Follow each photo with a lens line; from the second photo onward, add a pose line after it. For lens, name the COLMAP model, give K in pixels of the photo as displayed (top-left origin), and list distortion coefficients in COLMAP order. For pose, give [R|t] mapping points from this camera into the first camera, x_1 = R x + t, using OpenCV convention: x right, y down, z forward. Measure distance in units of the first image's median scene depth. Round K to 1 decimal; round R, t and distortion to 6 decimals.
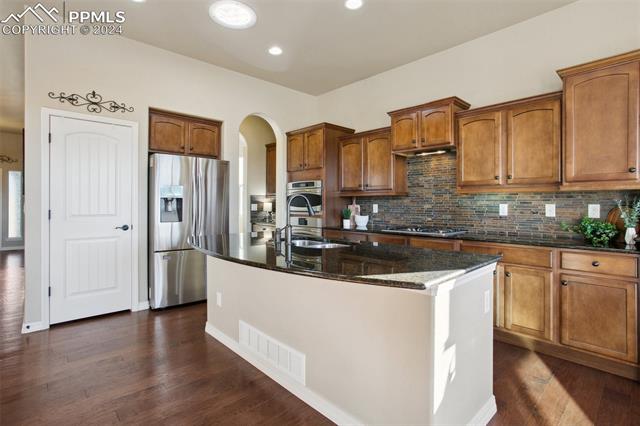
lens RADIAL K [[321.4, 0, 319.7], [0, 321.4, 204.2], [0, 0, 1]] dist [-0.021935, 0.024558]
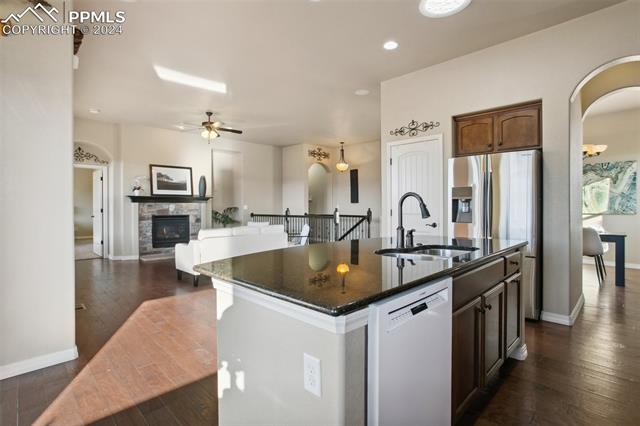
lens RADIAL K [[314.3, 0, 320.3], [0, 314.3, 208.5], [0, 0, 1]] dist [-0.024013, 0.000507]
pose [[0.031753, 0.003819, -0.999488, 0.521051], [0.001965, 0.999991, 0.003883, 0.006052], [0.999494, -0.002087, 0.031745, 0.519169]]
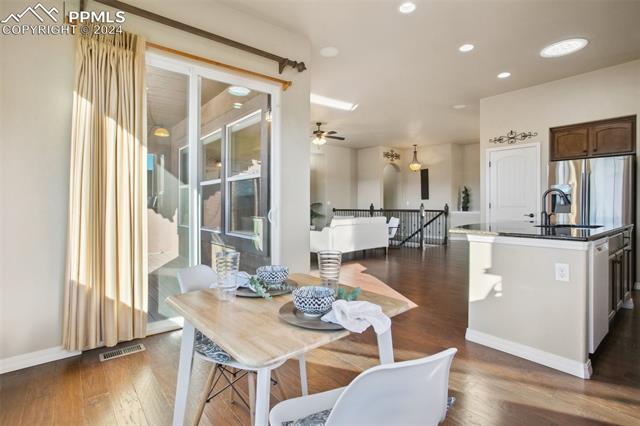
lens RADIAL K [[321.4, 0, 319.7], [0, 321.4, 204.2], [0, 0, 1]] dist [-0.021935, 0.024558]
pose [[-0.046941, -0.005202, -0.998884, 0.874121], [-0.000962, 0.999986, -0.005162, 0.028193], [0.998897, 0.000718, -0.046945, 0.089373]]
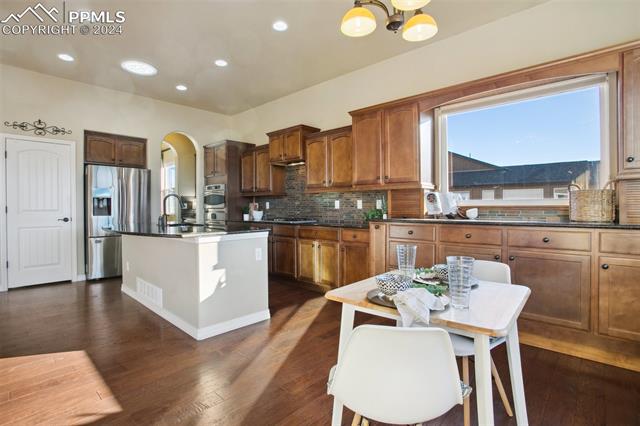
lens RADIAL K [[321.8, 0, 302.7], [0, 321.8, 208.6], [0, 0, 1]] dist [-0.001569, 0.014893]
pose [[0.999746, -0.005876, 0.021743, 0.350148], [0.005728, 0.999960, 0.006865, 0.021932], [-0.021782, -0.006739, 0.999740, -0.372838]]
